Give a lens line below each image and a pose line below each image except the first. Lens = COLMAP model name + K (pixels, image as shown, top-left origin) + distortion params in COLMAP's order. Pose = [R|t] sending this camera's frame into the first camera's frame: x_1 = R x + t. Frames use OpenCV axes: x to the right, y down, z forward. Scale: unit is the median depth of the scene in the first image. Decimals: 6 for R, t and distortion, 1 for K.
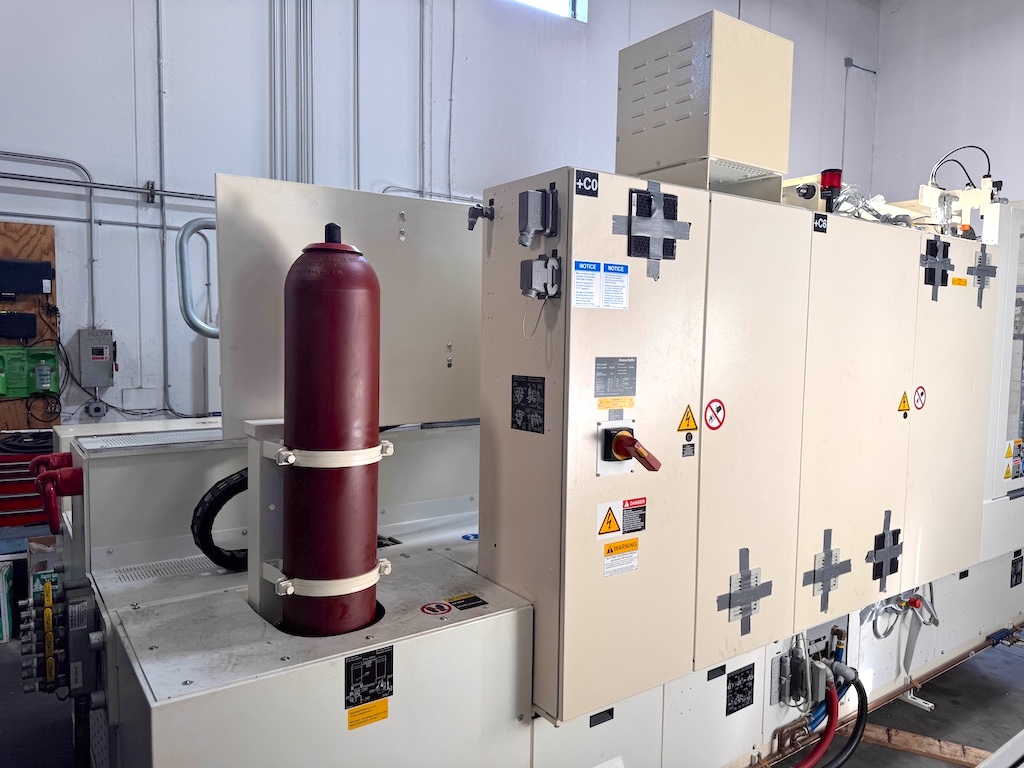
lens RADIAL K [[728.4, 0, 500.0], [0, 728.4, 390.0], [0, 0, 1]] dist [0.092095, -0.147062]
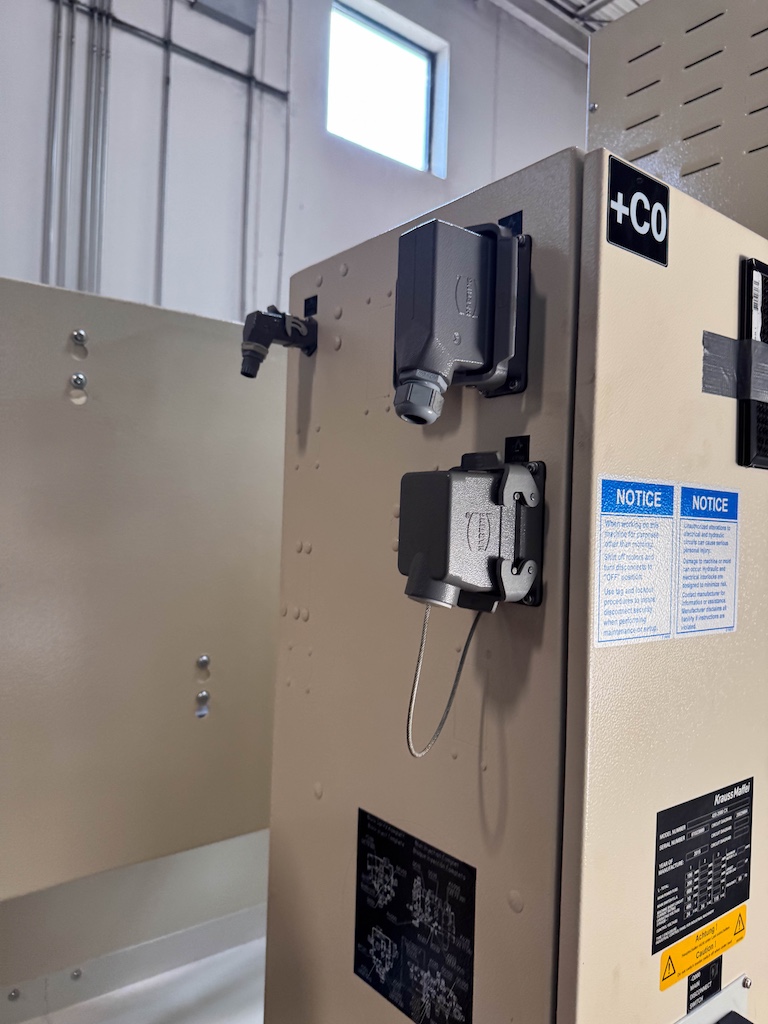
lens RADIAL K [[754.8, 0, 384.2], [0, 754.8, 512.1], [0, 0, 1]] dist [0.000144, -0.002276]
pose [[0.997817, 0.019897, 0.062975, 0.003530], [-0.014026, 0.995629, -0.092332, -0.130918], [-0.064537, 0.091247, 0.993735, 0.692306]]
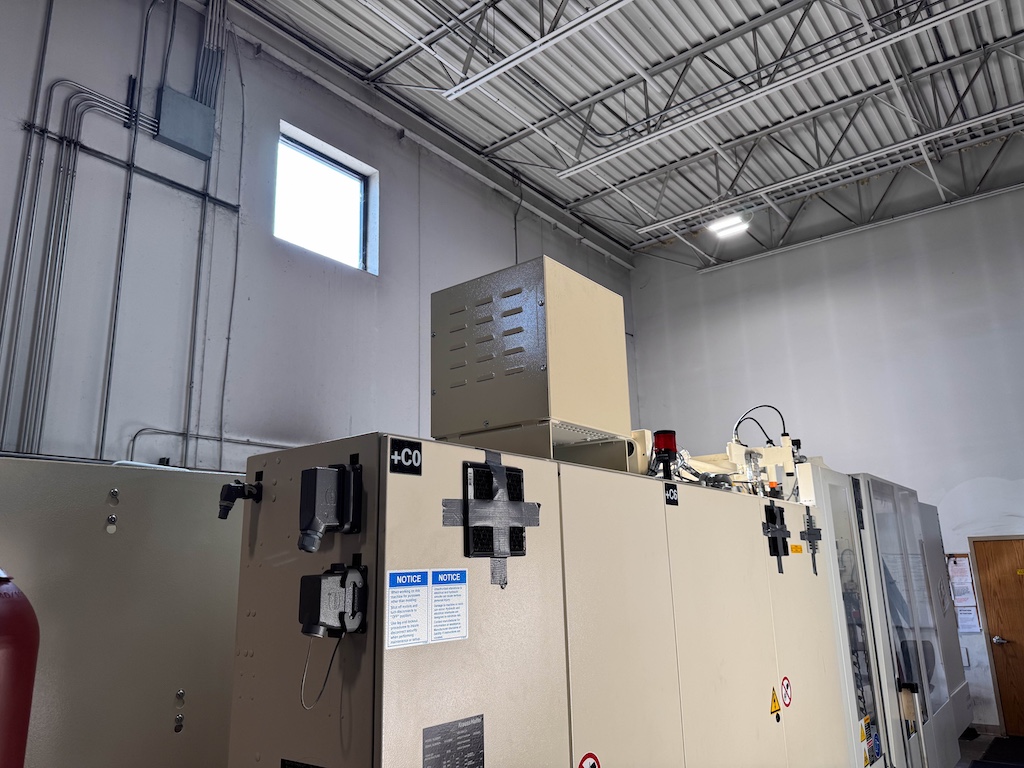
lens RADIAL K [[723.1, 0, 515.7], [0, 723.1, 383.3], [0, 0, 1]] dist [0.089391, -0.130049]
pose [[0.953136, 0.032283, 0.300815, 0.009308], [0.065831, 0.948337, -0.310361, -0.122816], [-0.295293, 0.315619, 0.901769, 0.318430]]
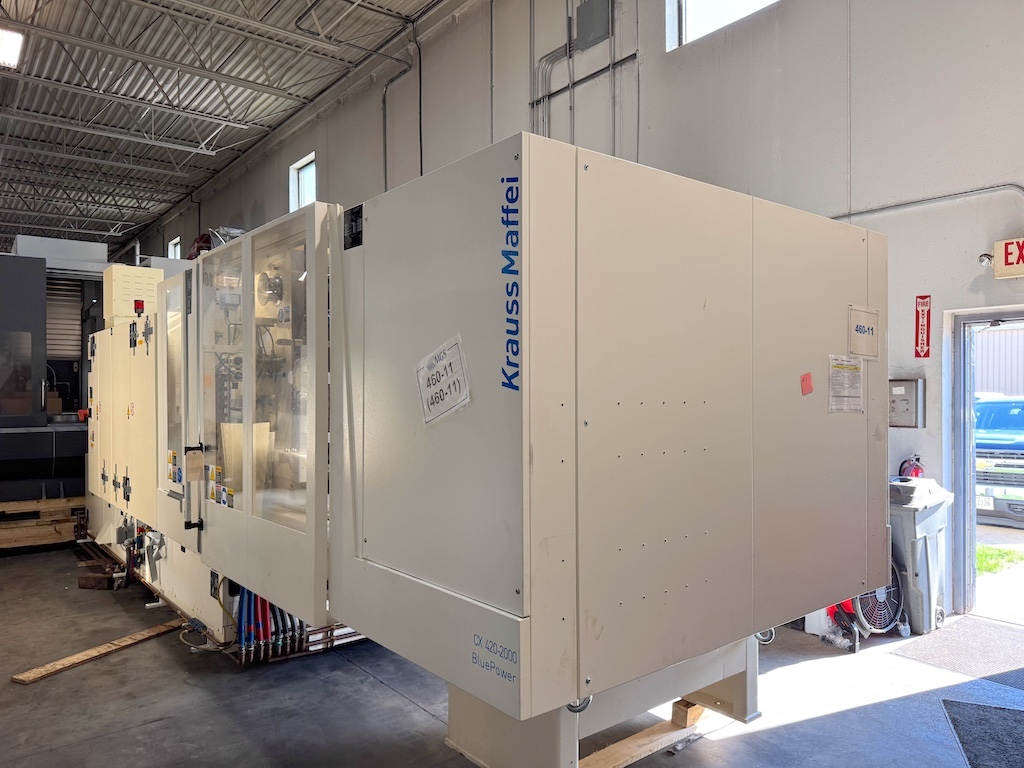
lens RADIAL K [[729.4, 0, 506.9], [0, 729.4, 388.0], [0, 0, 1]] dist [0.045207, -0.055620]
pose [[0.058528, -0.012205, -0.998211, 3.760787], [-0.074006, 0.997121, -0.016531, -0.115283], [0.995539, 0.074841, 0.057456, 2.777636]]
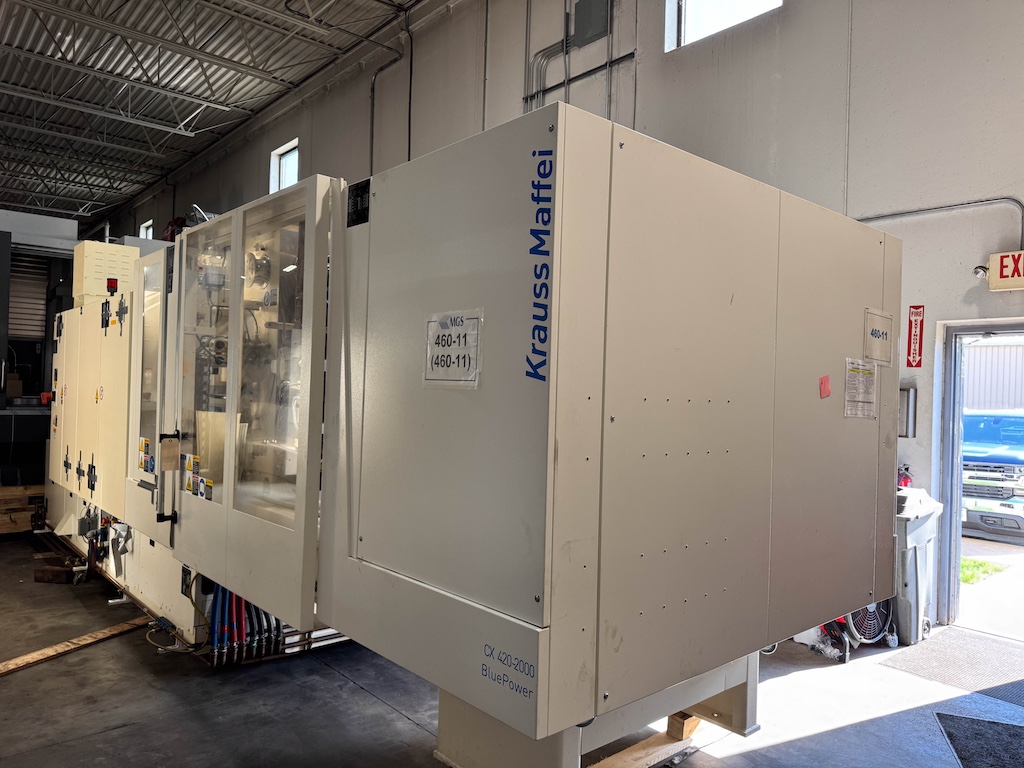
lens RADIAL K [[729.3, 0, 517.5], [0, 729.3, 382.4], [0, 0, 1]] dist [0.030897, -0.033418]
pose [[0.110930, -0.017088, -0.993681, 3.668106], [-0.105997, 0.993946, -0.028925, -0.095734], [0.988159, 0.108536, 0.108447, 2.711738]]
